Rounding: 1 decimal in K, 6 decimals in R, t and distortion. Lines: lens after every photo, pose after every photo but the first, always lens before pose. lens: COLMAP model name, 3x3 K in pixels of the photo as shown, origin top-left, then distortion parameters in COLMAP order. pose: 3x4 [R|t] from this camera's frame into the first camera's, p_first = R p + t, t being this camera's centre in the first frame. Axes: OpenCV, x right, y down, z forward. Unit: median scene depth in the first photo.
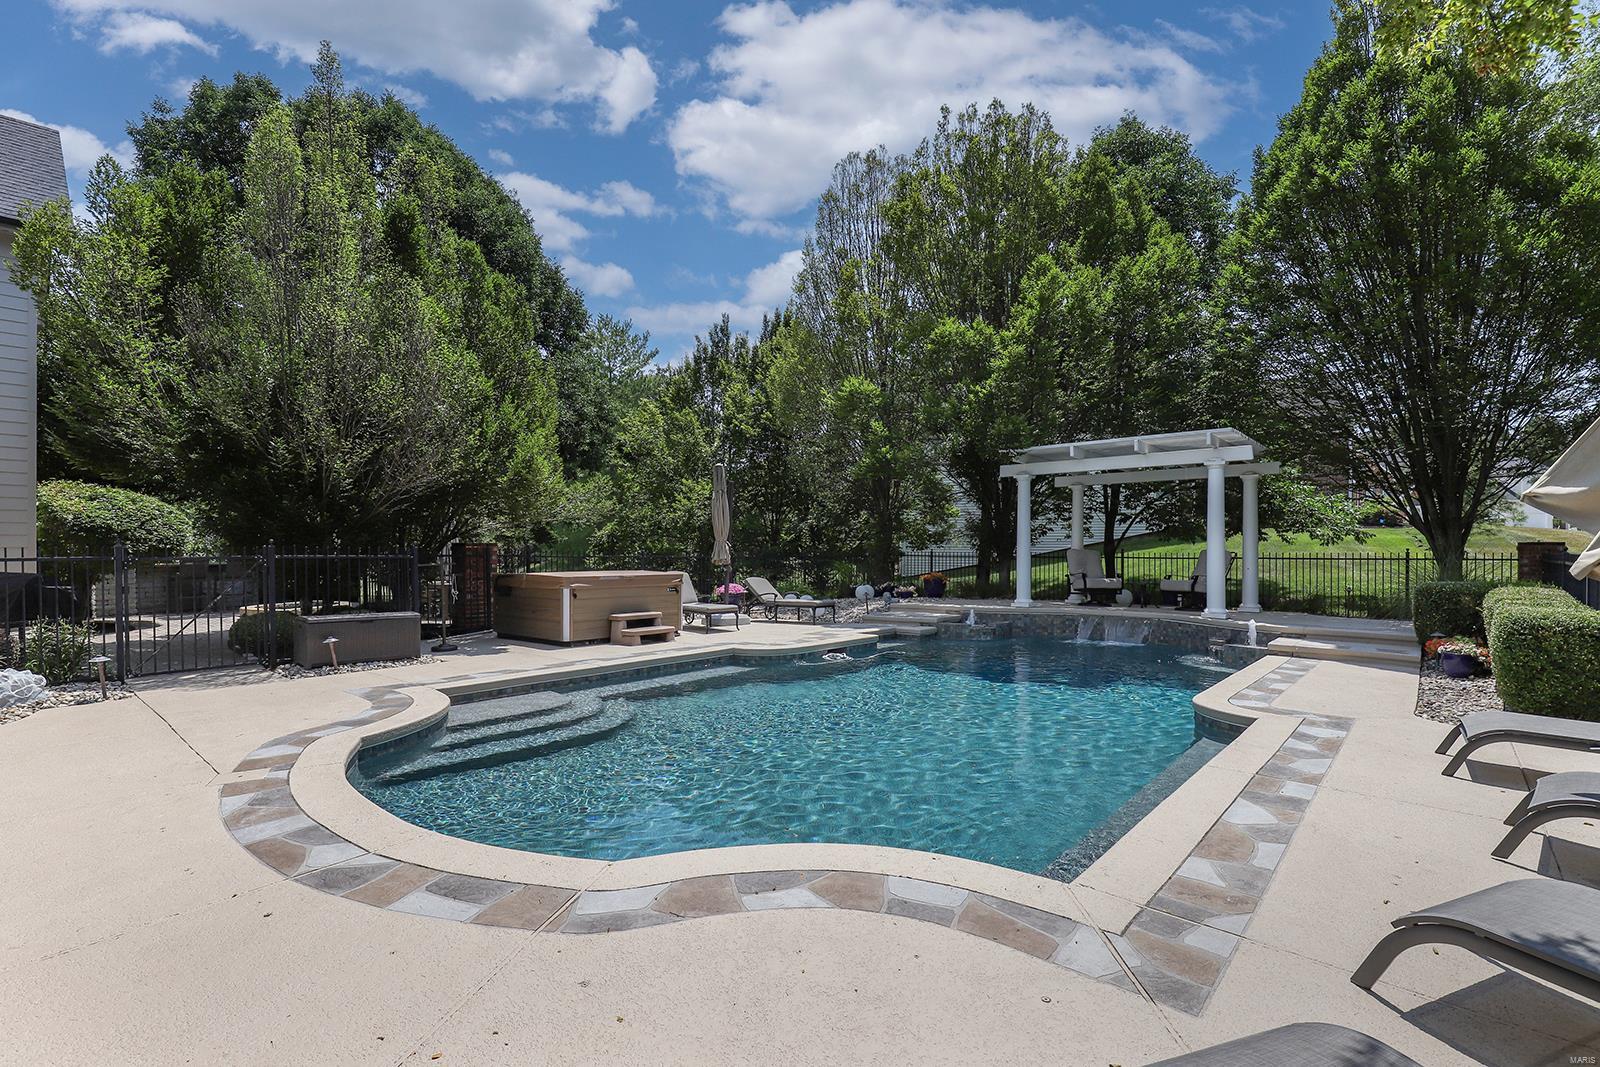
lens RADIAL K [[736.8, 0, 800.0], [0, 736.8, 533.5], [0, 0, 1]] dist [0.000908, 0.000053]
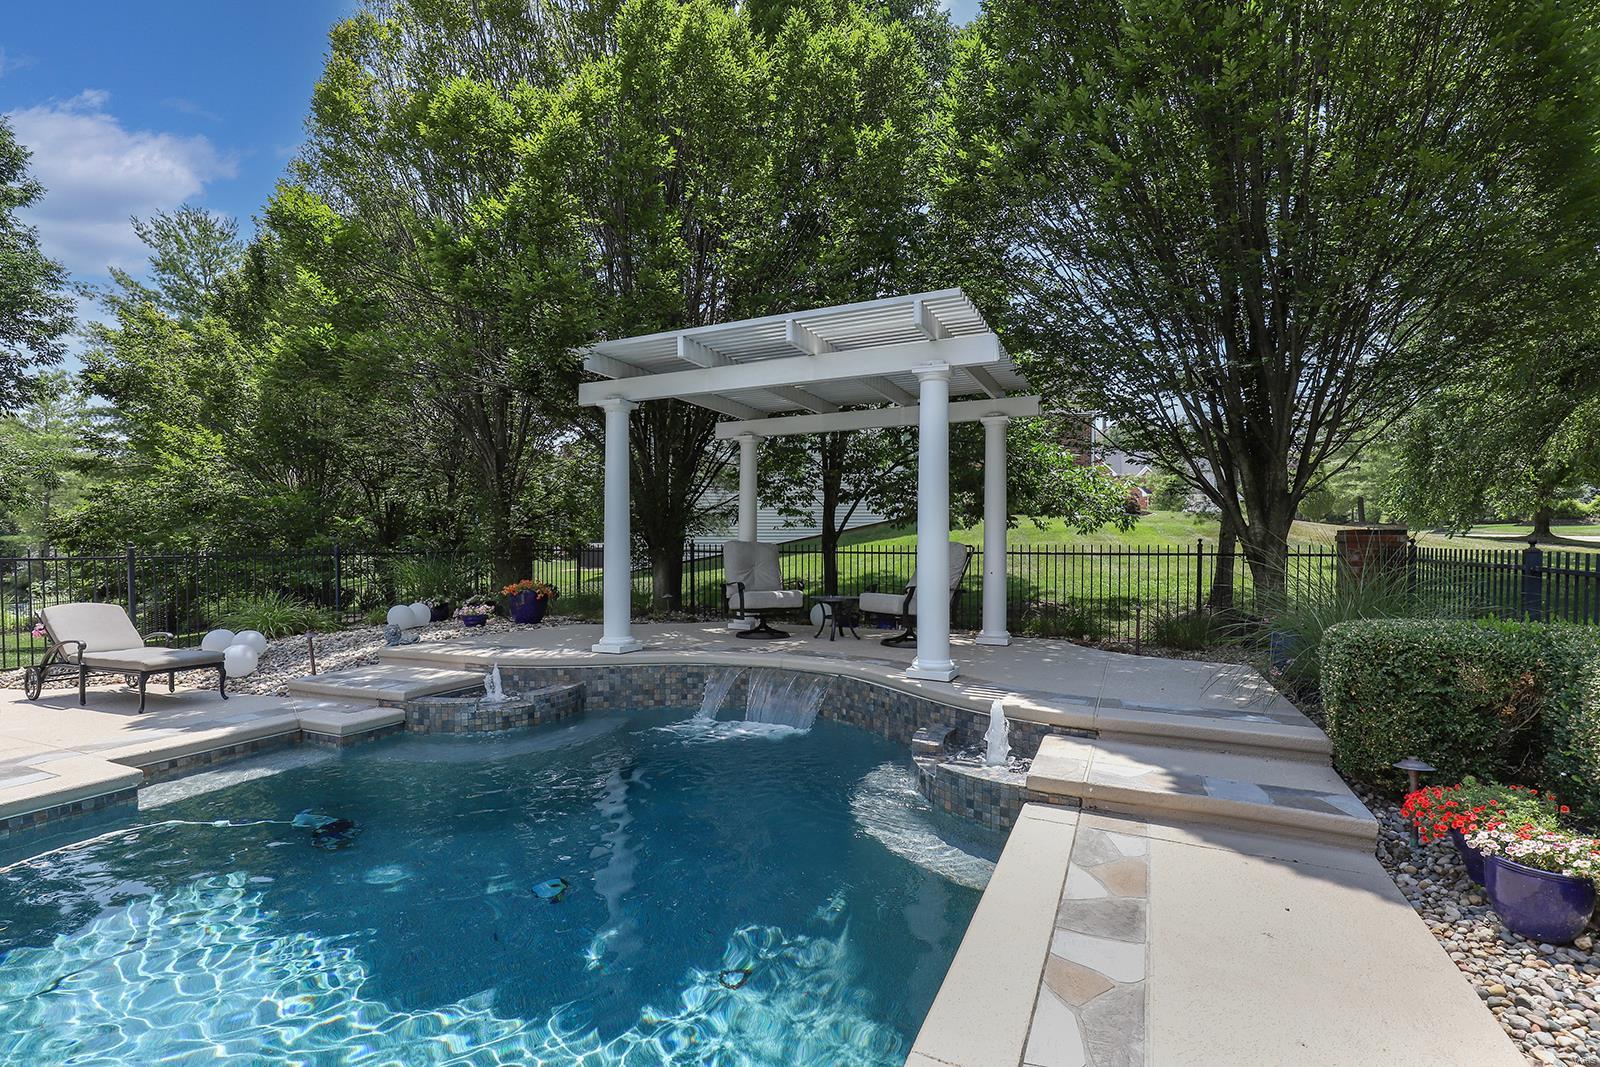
lens RADIAL K [[736.8, 0, 800.0], [0, 736.8, 533.5], [0, 0, 1]] dist [0.000908, 0.000053]
pose [[0.960324, -0.002316, 0.278877, 0.286253], [-0.002114, 0.999876, 0.015583, 0.006387], [-0.278879, -0.015554, 0.960200, 0.460855]]
